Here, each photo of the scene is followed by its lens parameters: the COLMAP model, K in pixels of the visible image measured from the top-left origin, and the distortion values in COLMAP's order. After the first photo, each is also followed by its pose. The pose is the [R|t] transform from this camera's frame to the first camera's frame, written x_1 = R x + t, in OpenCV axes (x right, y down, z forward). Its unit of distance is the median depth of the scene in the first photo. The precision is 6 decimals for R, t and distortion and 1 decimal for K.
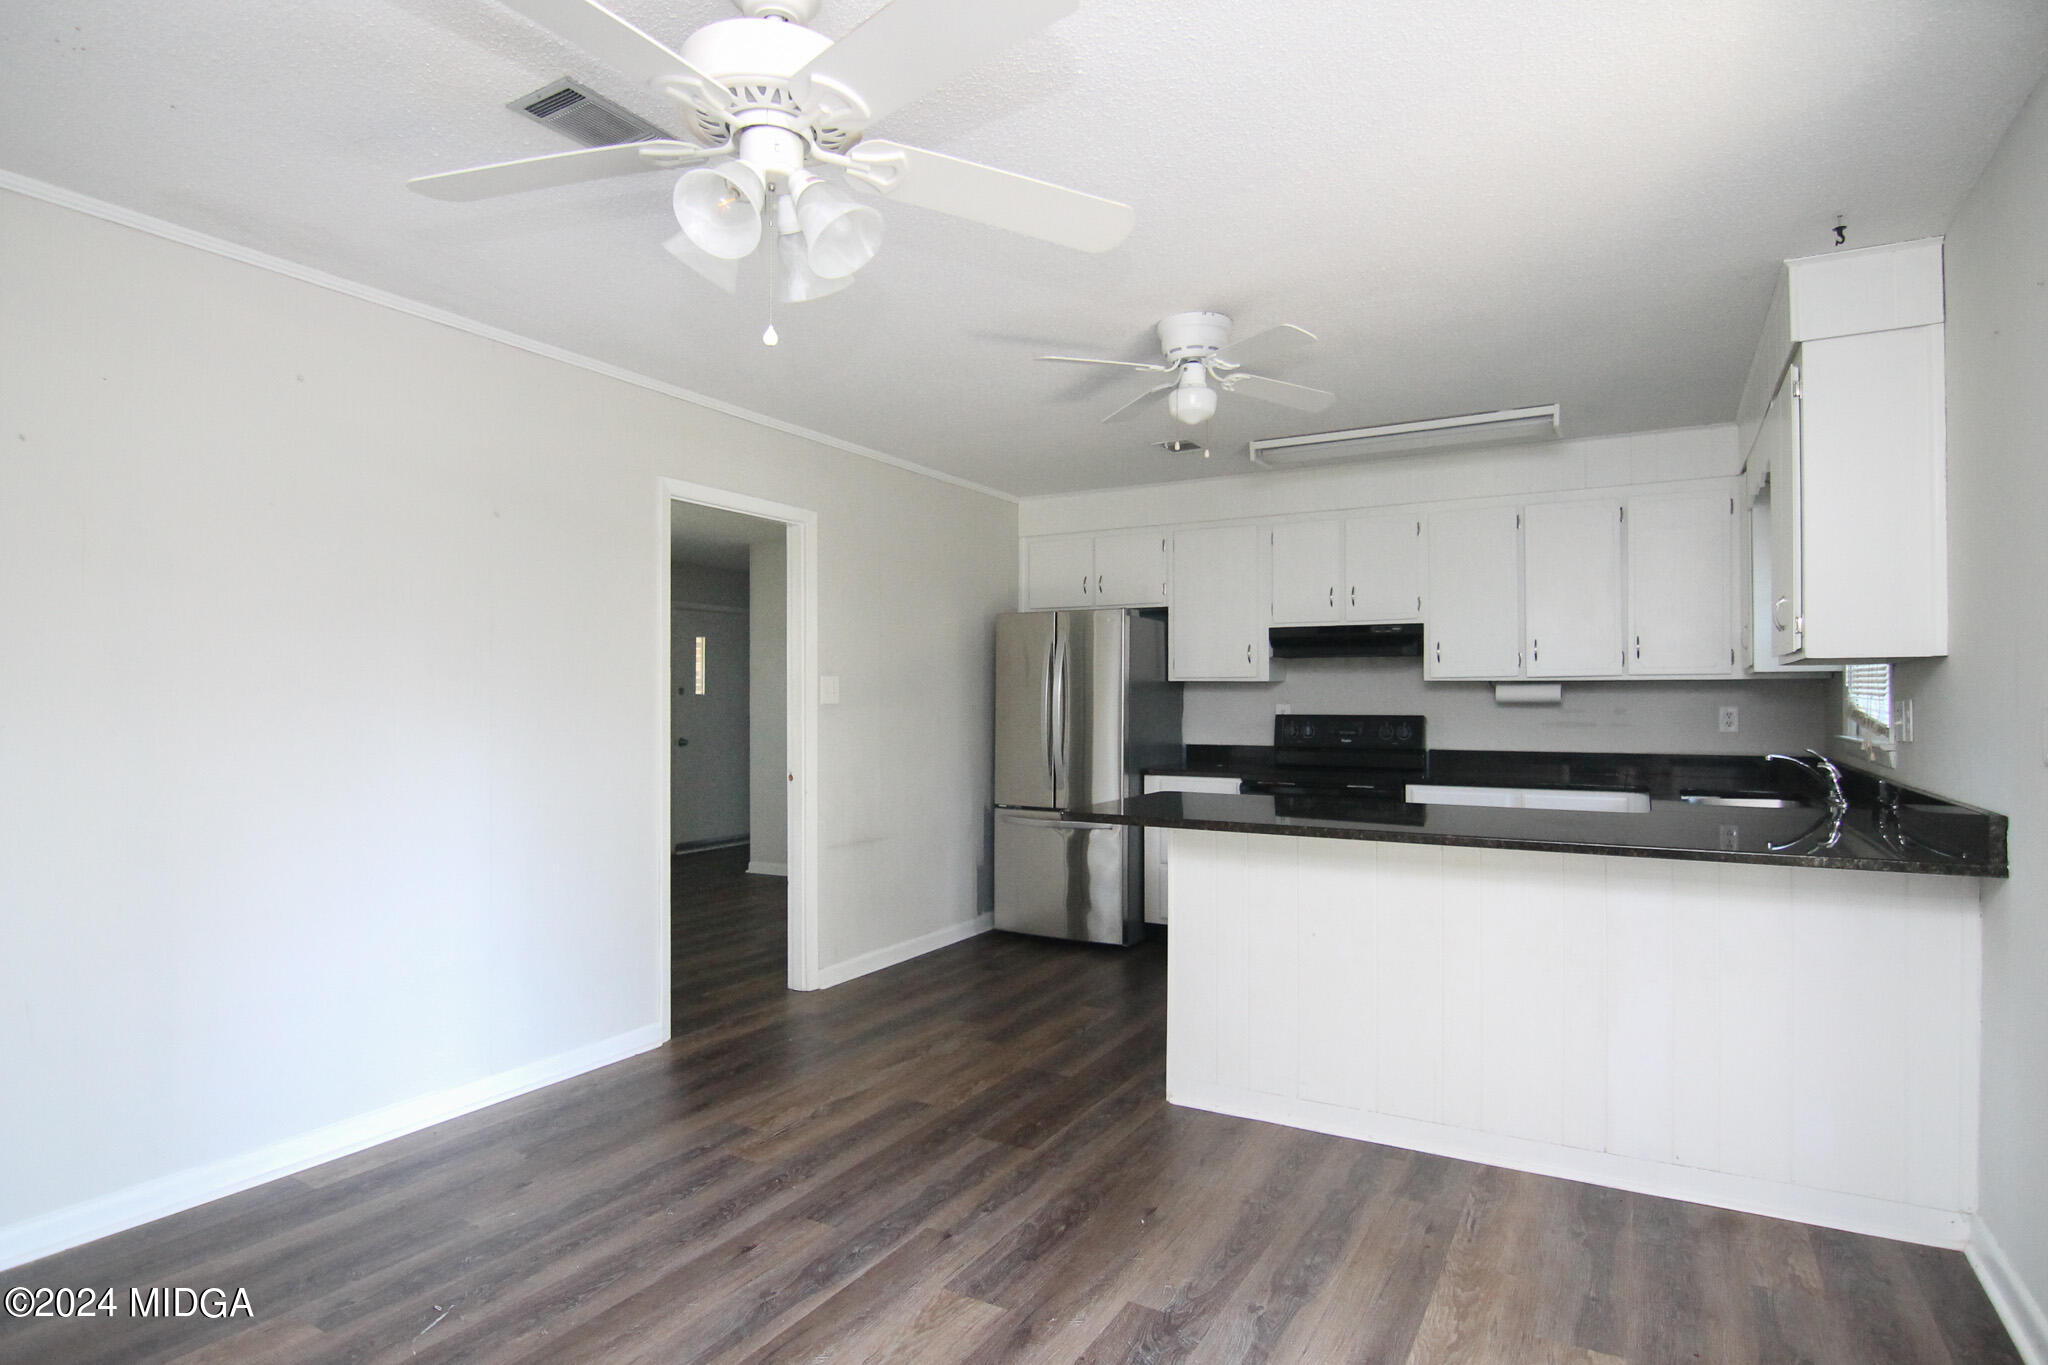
lens RADIAL K [[1082.0, 0, 1020.1], [0, 1082.0, 701.5], [0, 0, 1]] dist [-0.008311, -0.002358]
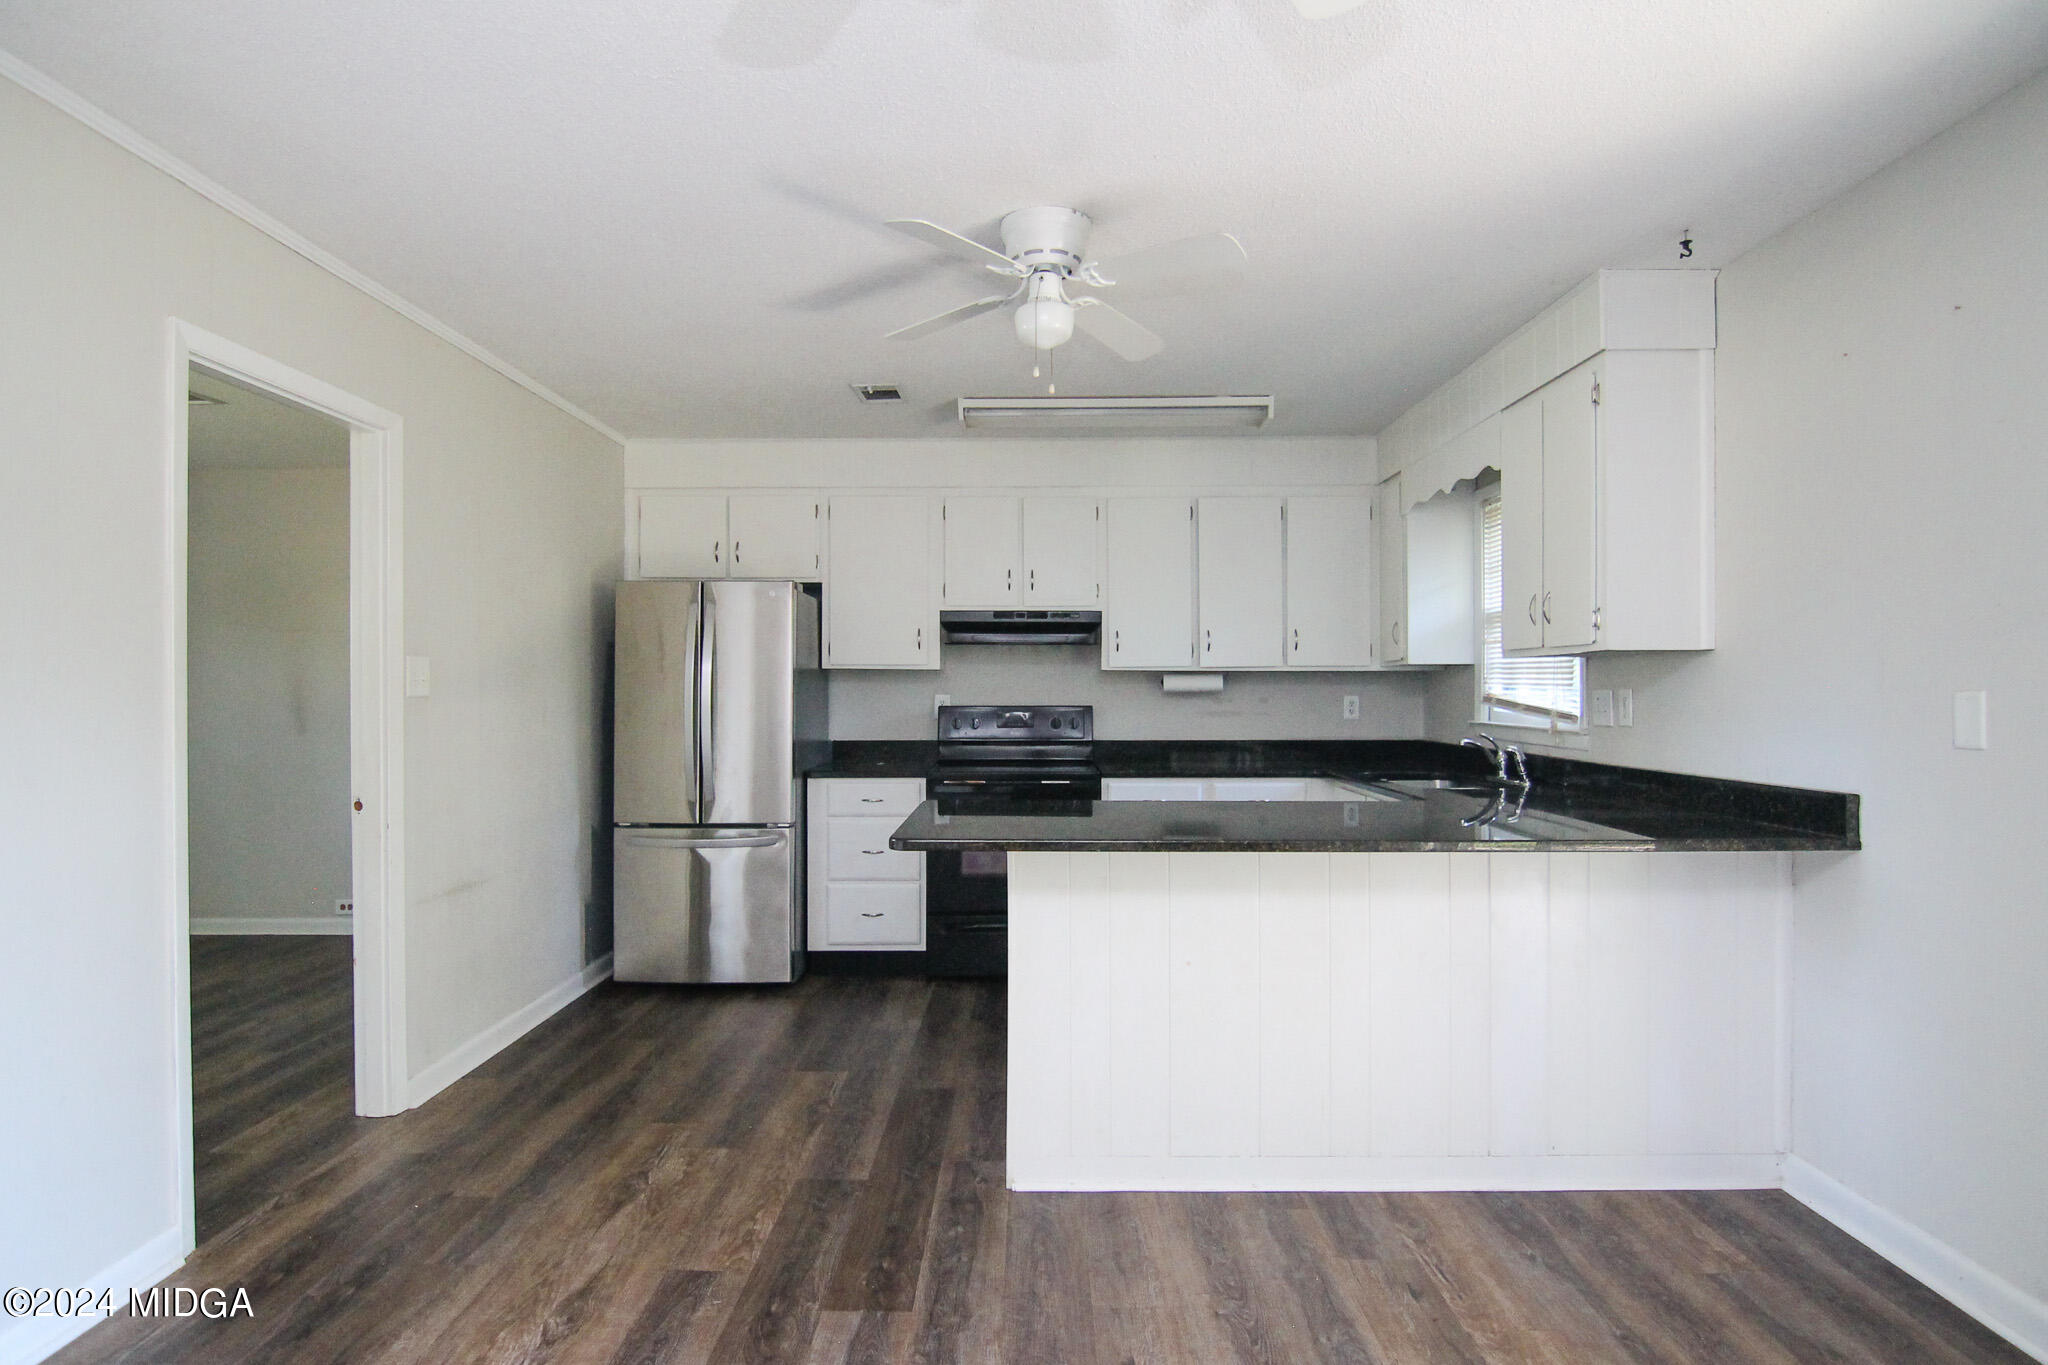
lens RADIAL K [[1065.6, 0, 1013.0], [0, 1065.6, 697.0], [0, 0, 1]] dist [-0.009777, -0.001594]
pose [[0.876056, -0.003975, 0.482193, -0.193889], [0.001885, 0.999987, 0.004819, 0.000049], [-0.482205, -0.003313, 0.876052, 0.246457]]
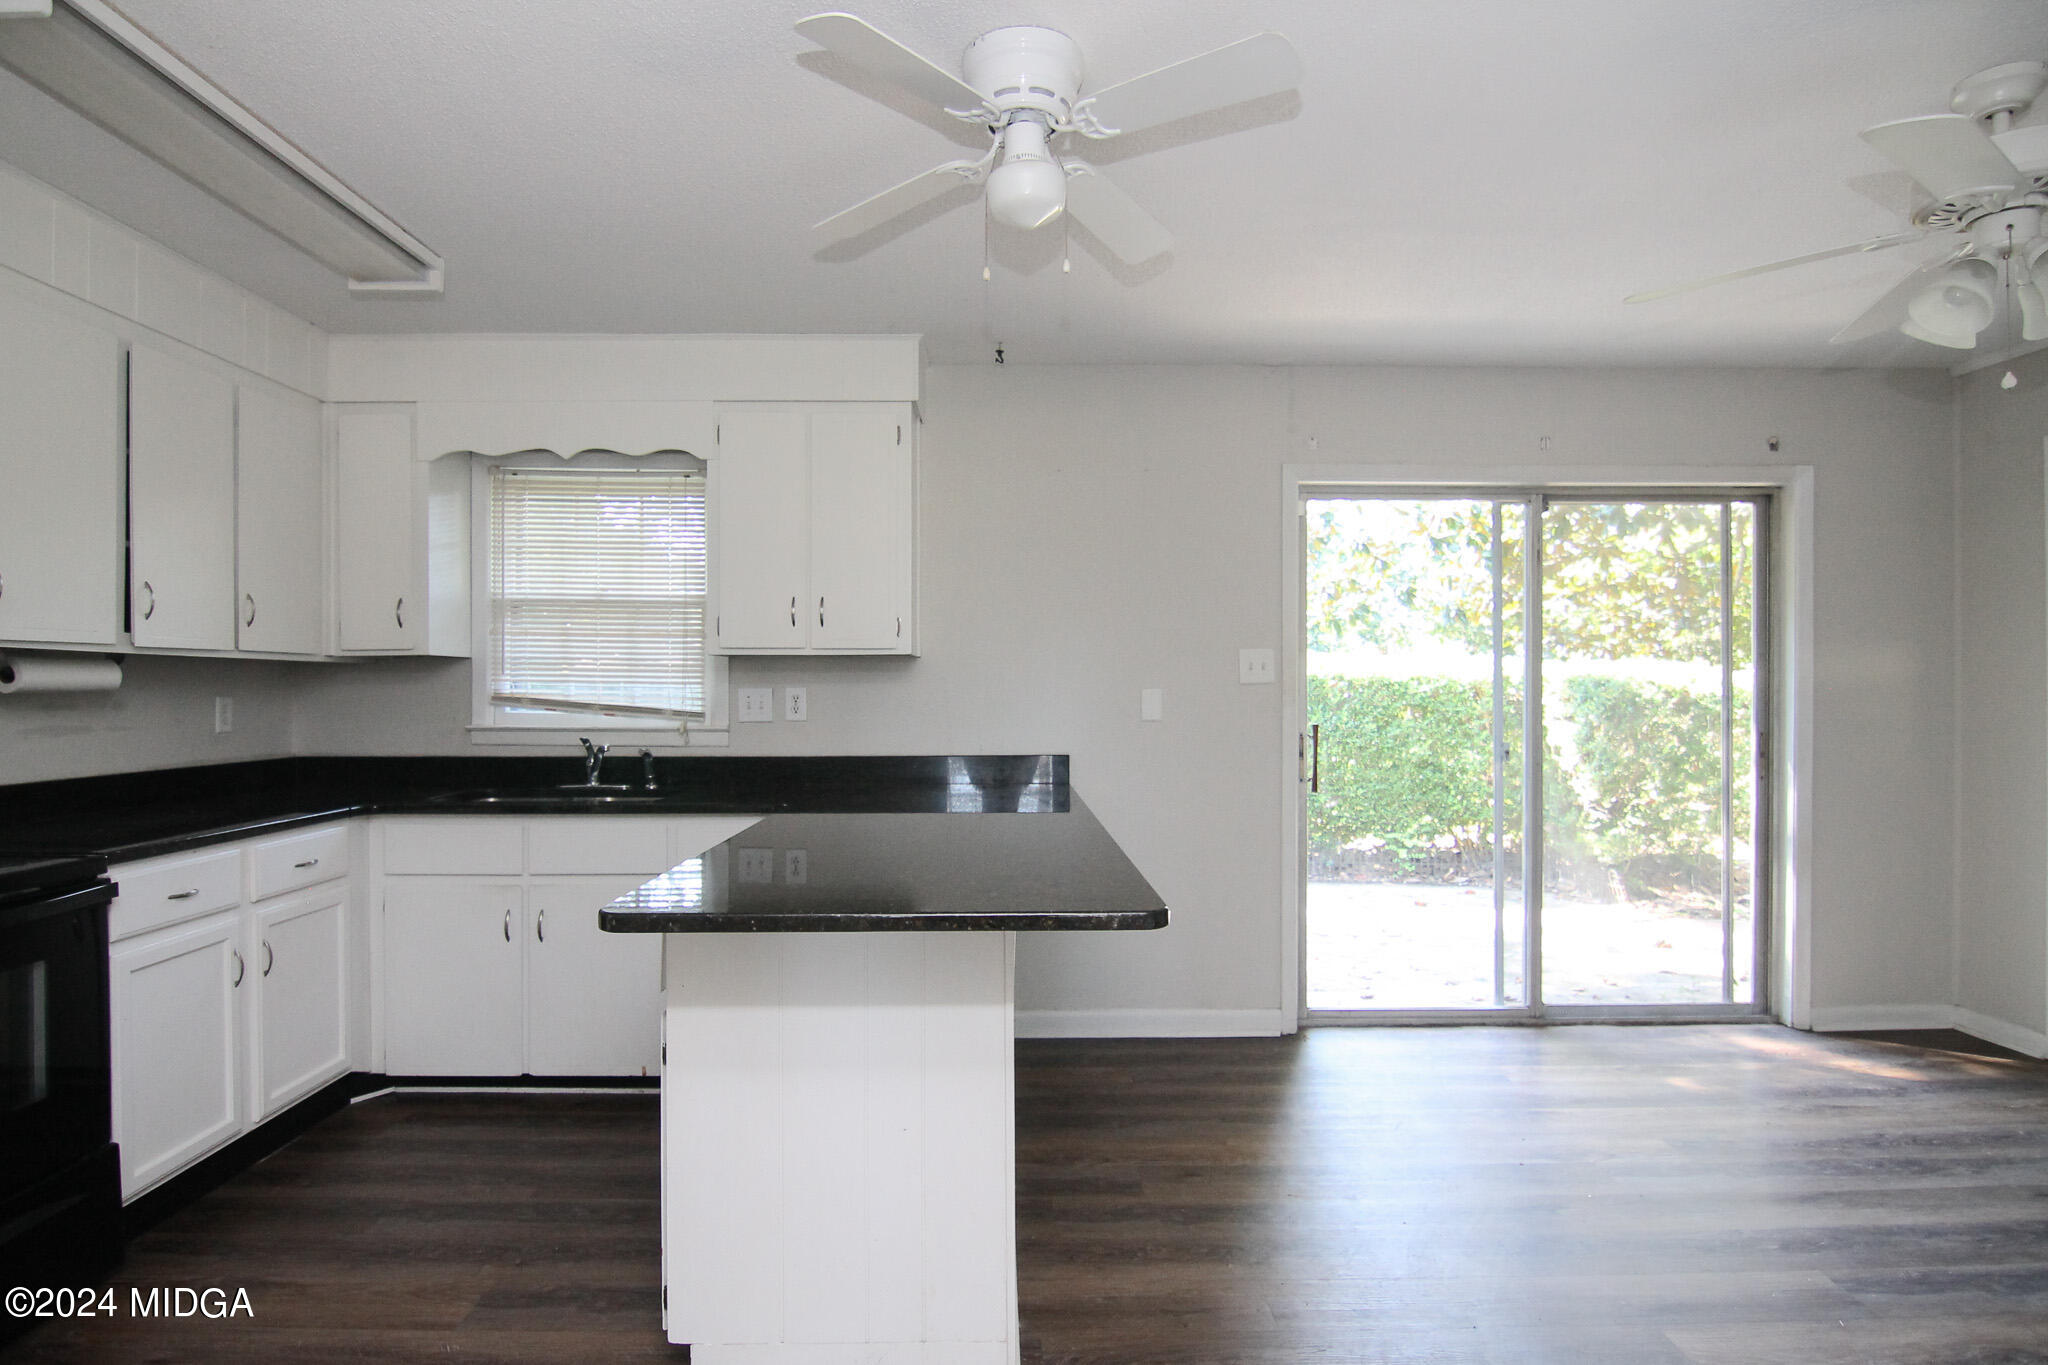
lens RADIAL K [[1077.7, 0, 1022.7], [0, 1077.7, 690.0], [0, 0, 1]] dist [-0.020175, -0.001910]
pose [[-0.503445, -0.001220, 0.864026, -0.282464], [0.003277, 0.999989, 0.003321, -0.001080], [-0.864021, 0.004503, -0.503436, 1.026417]]
